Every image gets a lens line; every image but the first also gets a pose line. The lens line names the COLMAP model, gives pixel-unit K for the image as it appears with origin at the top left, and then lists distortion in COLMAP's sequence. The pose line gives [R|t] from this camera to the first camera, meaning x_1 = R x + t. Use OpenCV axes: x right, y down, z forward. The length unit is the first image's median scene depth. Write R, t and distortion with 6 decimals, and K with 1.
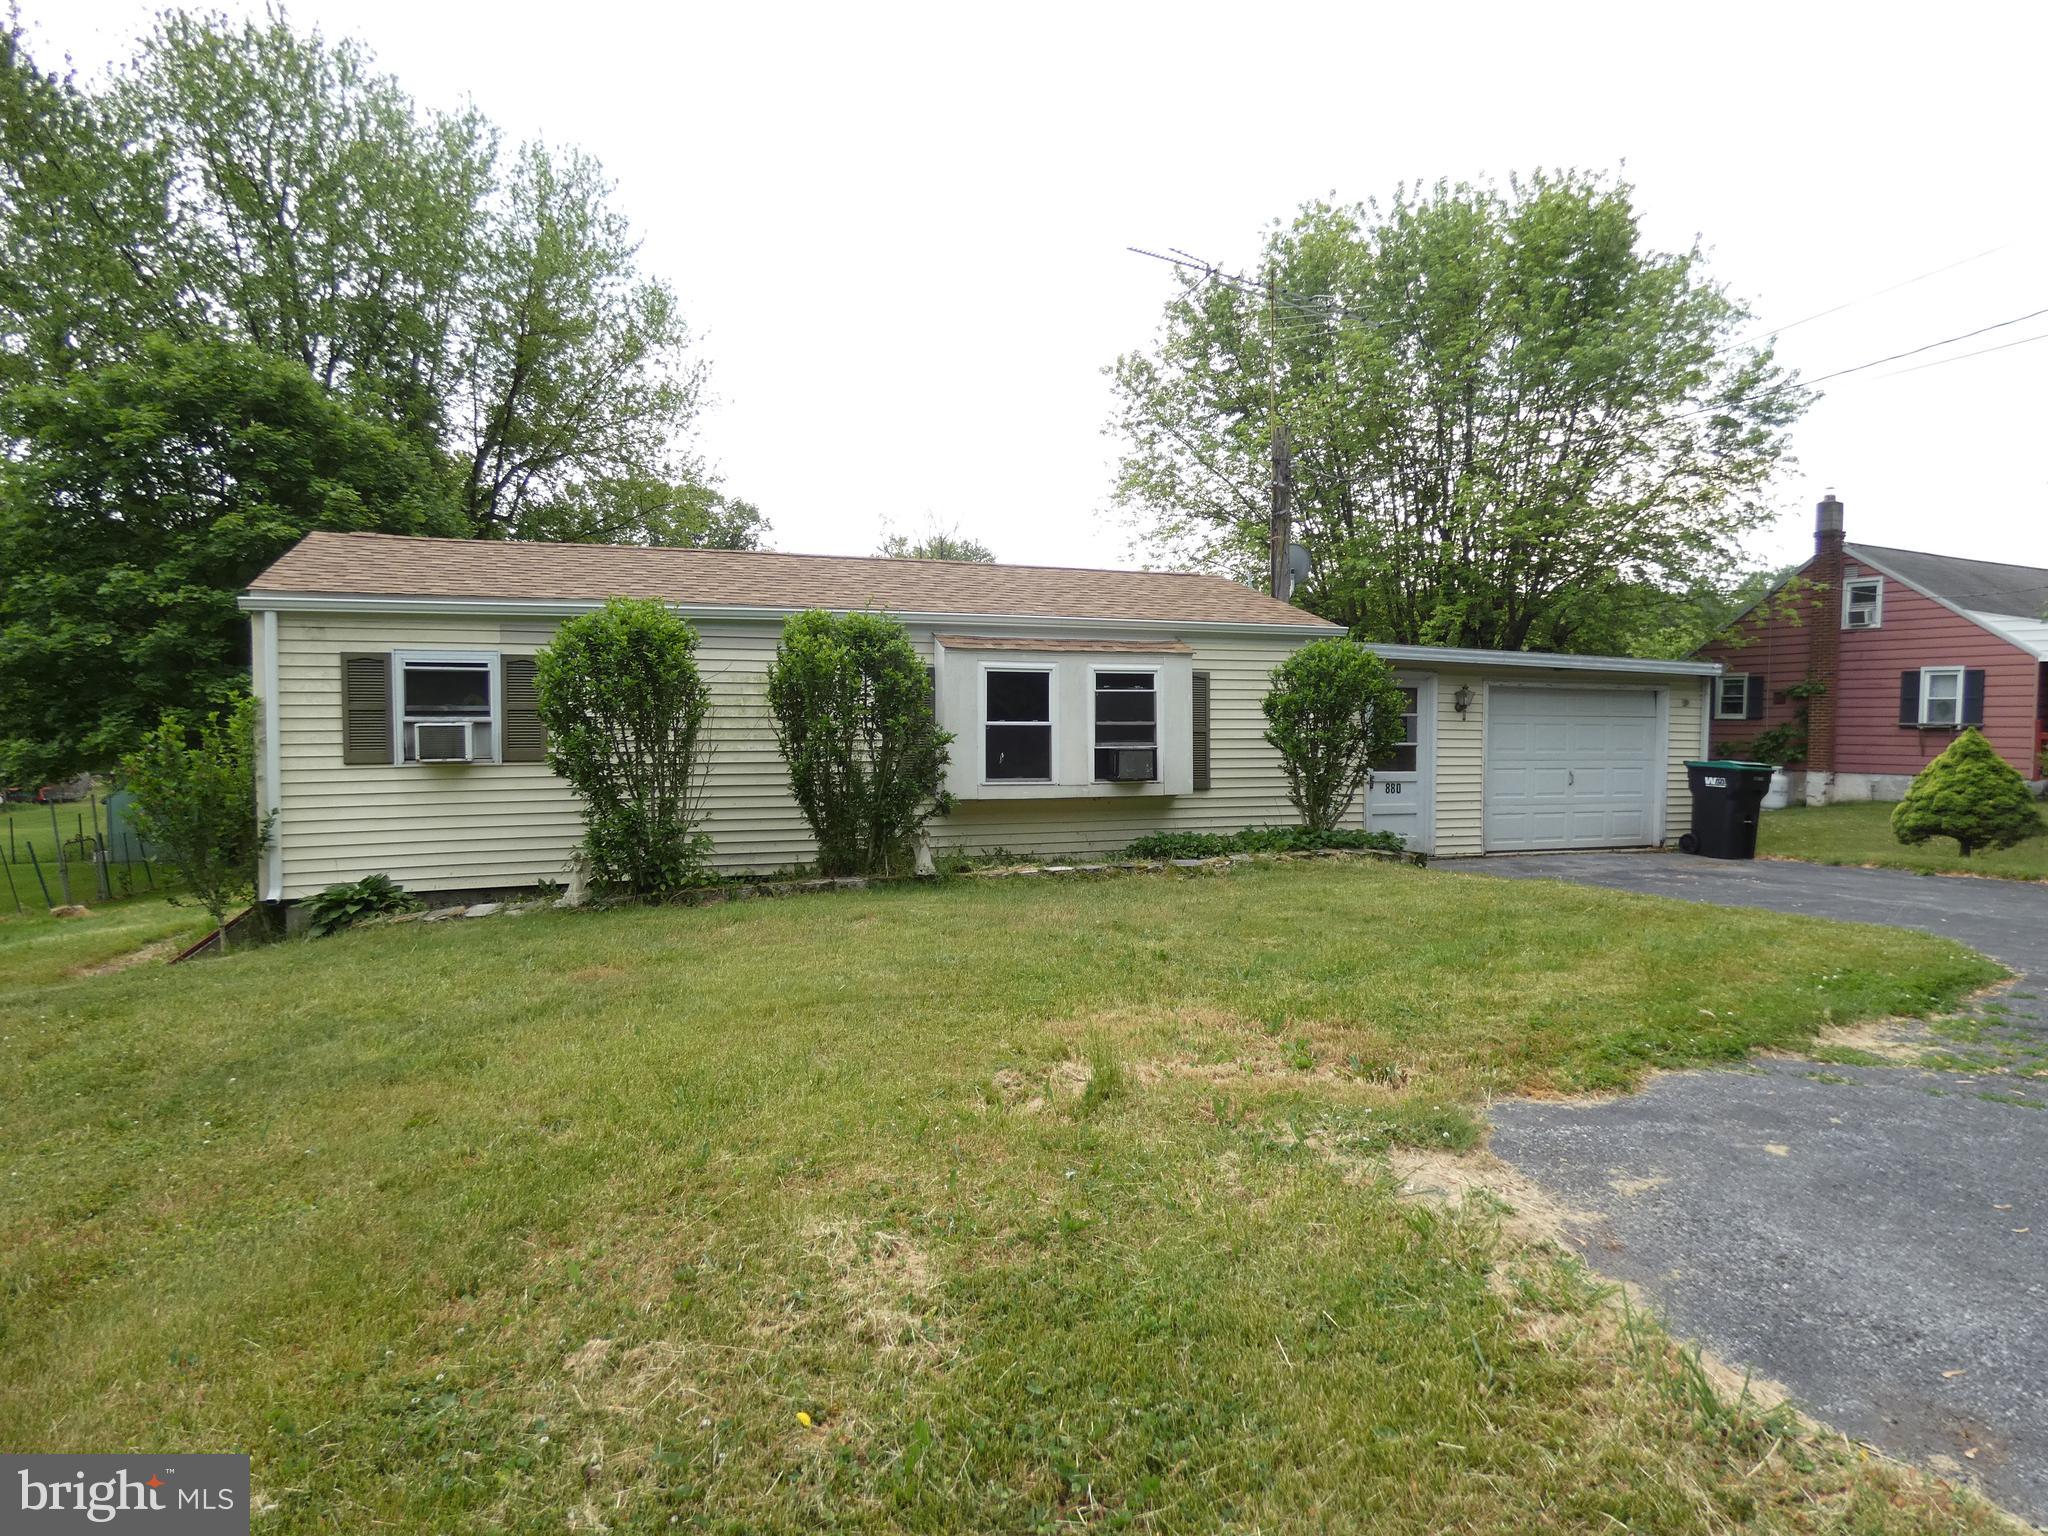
lens RADIAL K [[1237.7, 0, 1023.5], [0, 1237.7, 782.0], [0, 0, 1]] dist [-0.029272, -0.001590]
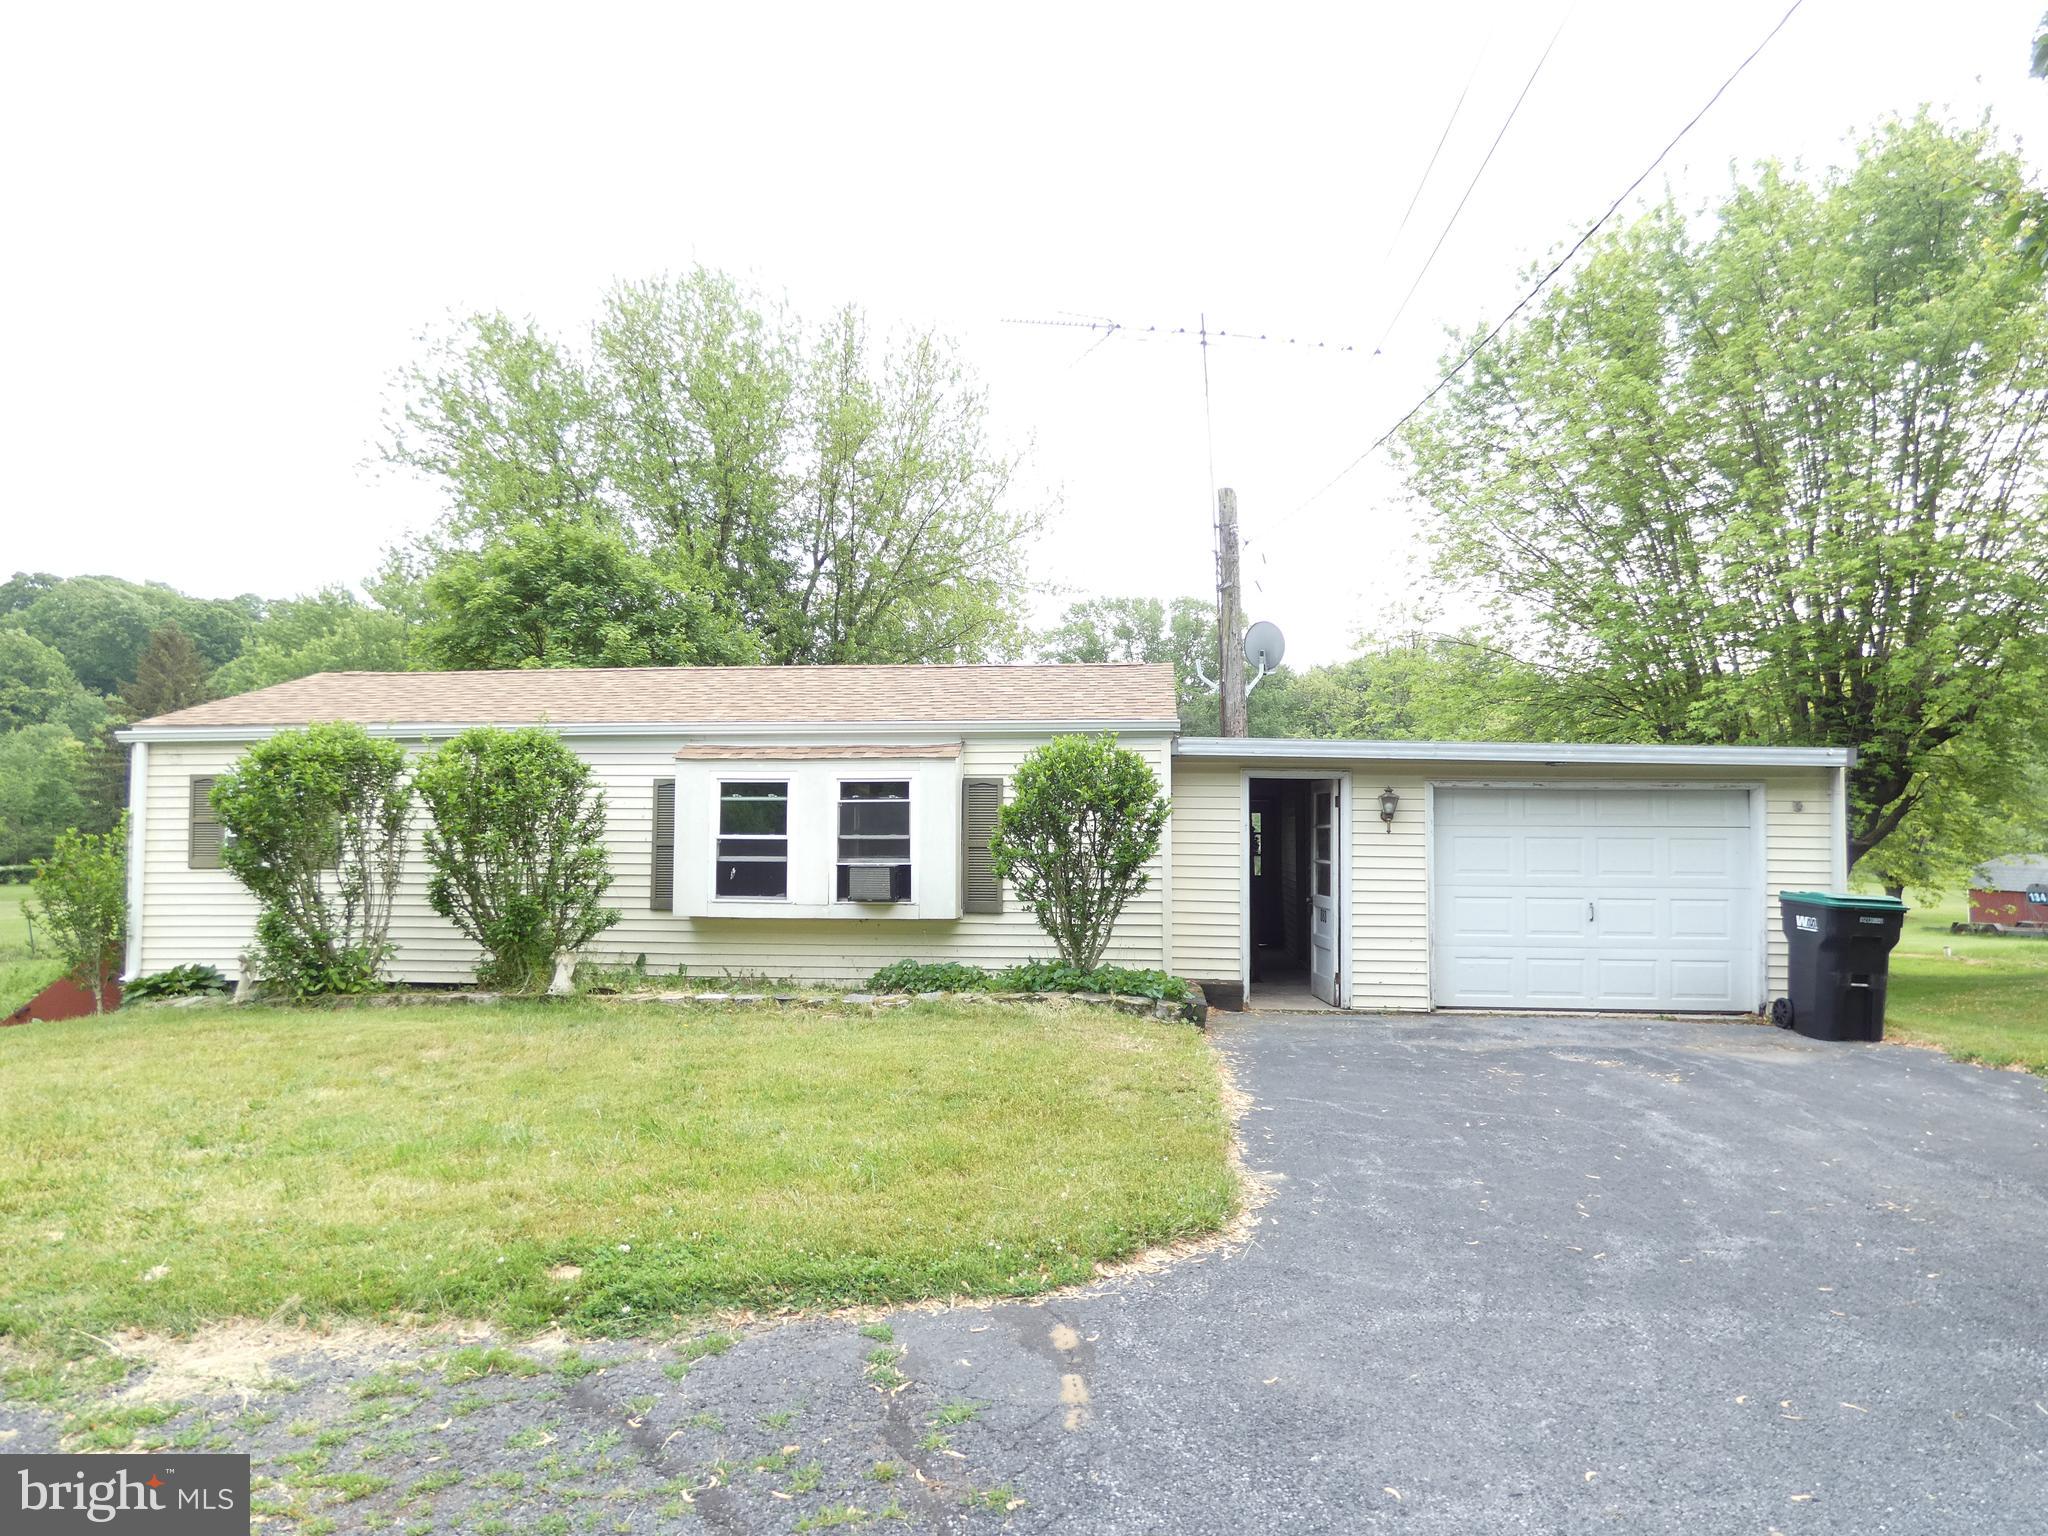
lens RADIAL K [[1237.7, 0, 1024.5], [0, 1237.7, 756.2], [0, 0, 1]] dist [-0.029272, -0.001590]
pose [[0.900298, -0.024504, -0.434583, 0.578028], [-0.021424, 0.994709, -0.100471, -0.017991], [0.434745, 0.099764, 0.895010, 0.241197]]
